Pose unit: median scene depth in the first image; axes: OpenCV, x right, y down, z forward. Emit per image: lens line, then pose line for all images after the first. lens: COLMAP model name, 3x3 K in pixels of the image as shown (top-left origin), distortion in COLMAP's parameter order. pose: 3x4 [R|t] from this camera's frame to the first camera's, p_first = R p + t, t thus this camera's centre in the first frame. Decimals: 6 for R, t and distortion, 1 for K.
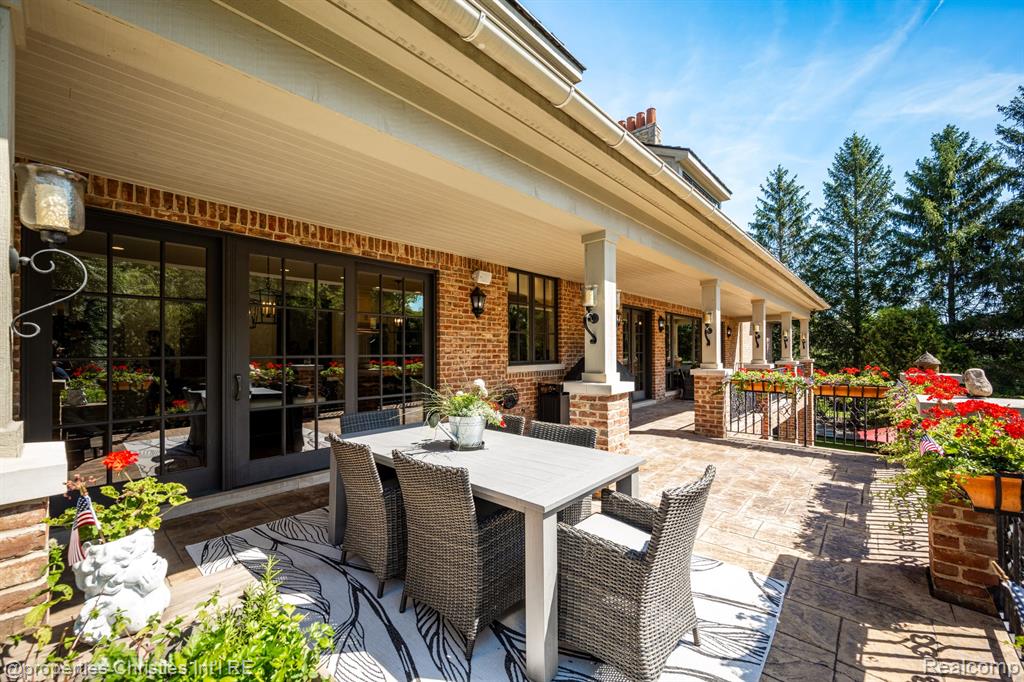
lens RADIAL K [[403.7, 0, 511.7], [0, 403.7, 345.9], [0, 0, 1]] dist [0.000577, 0.000690]
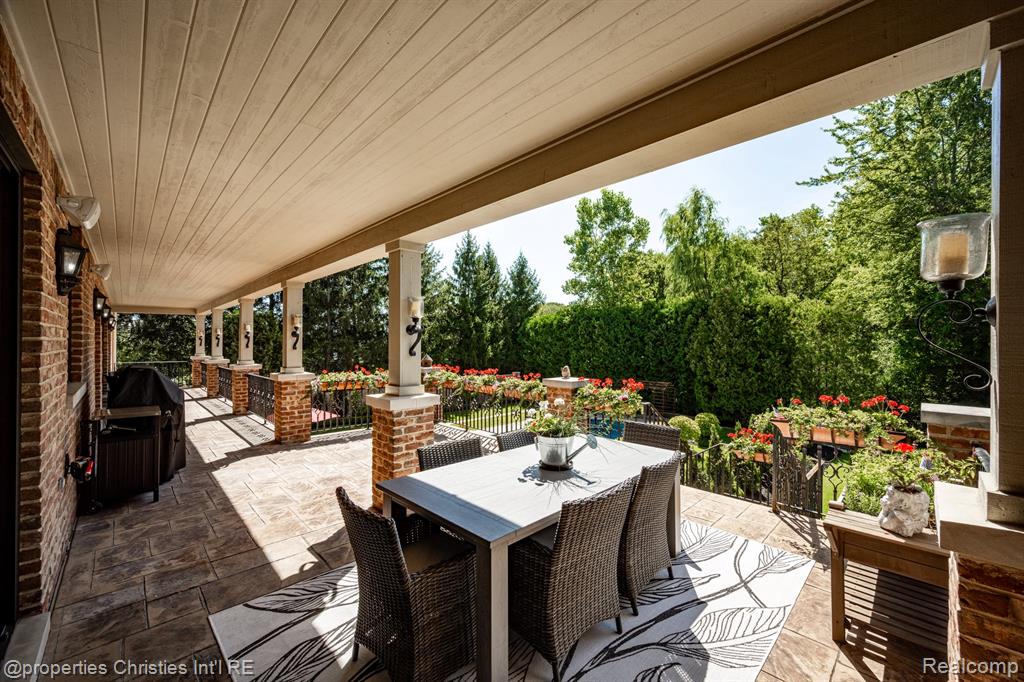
lens RADIAL K [[403.7, 0, 512.1], [0, 403.7, 340.3], [0, 0, 1]] dist [0.000577, 0.000690]
pose [[0.065959, 0.011043, 0.997761, -0.538935], [-0.017752, 0.999793, -0.009892, -0.027200], [-0.997664, -0.017059, 0.066142, 0.491906]]
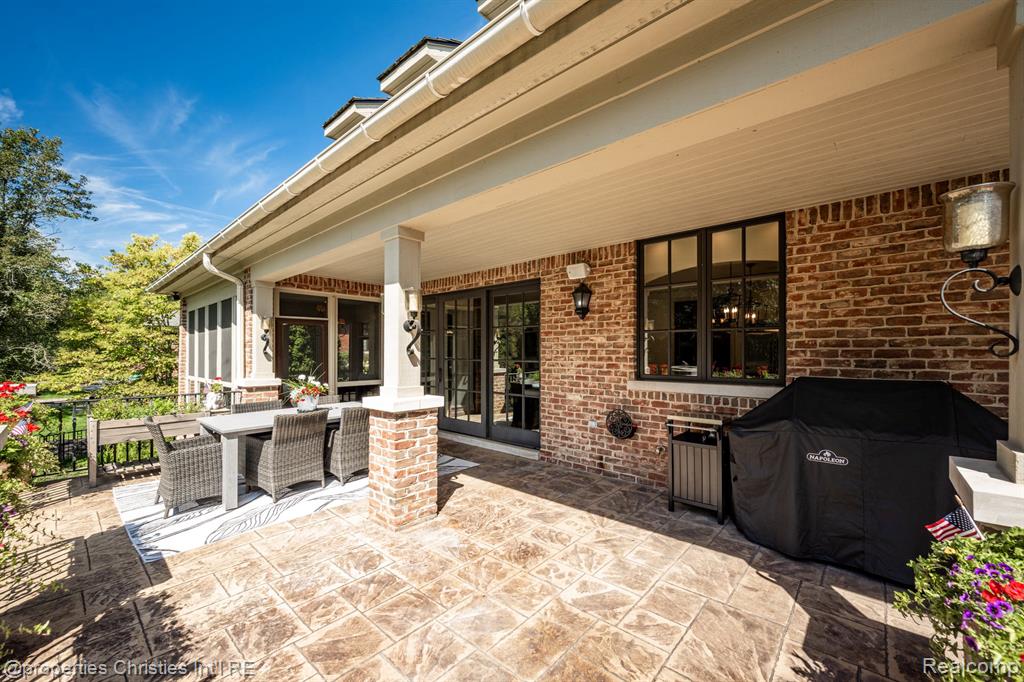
lens RADIAL K [[403.7, 0, 510.7], [0, 403.7, 349.0], [0, 0, 1]] dist [0.000577, 0.000690]
pose [[0.008110, 0.000344, -0.999967, 0.813797], [0.014628, 0.999893, 0.000463, -0.010169], [0.999860, -0.014632, 0.008104, 0.899092]]
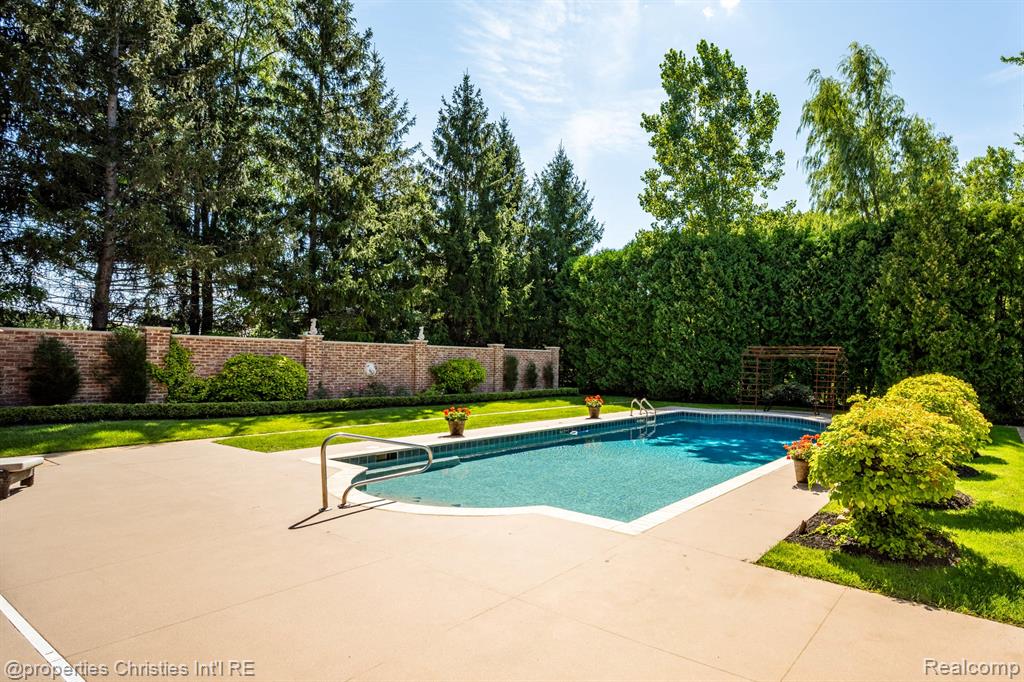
lens RADIAL K [[403.7, 0, 596.9], [0, 403.7, 426.8], [0, 0, 1]] dist [0.000577, 0.000690]
pose [[-0.162031, -0.002900, 0.986781, -0.281808], [-0.032228, 0.999478, -0.002355, 0.075991], [-0.986259, -0.032184, -0.162040, 0.539631]]
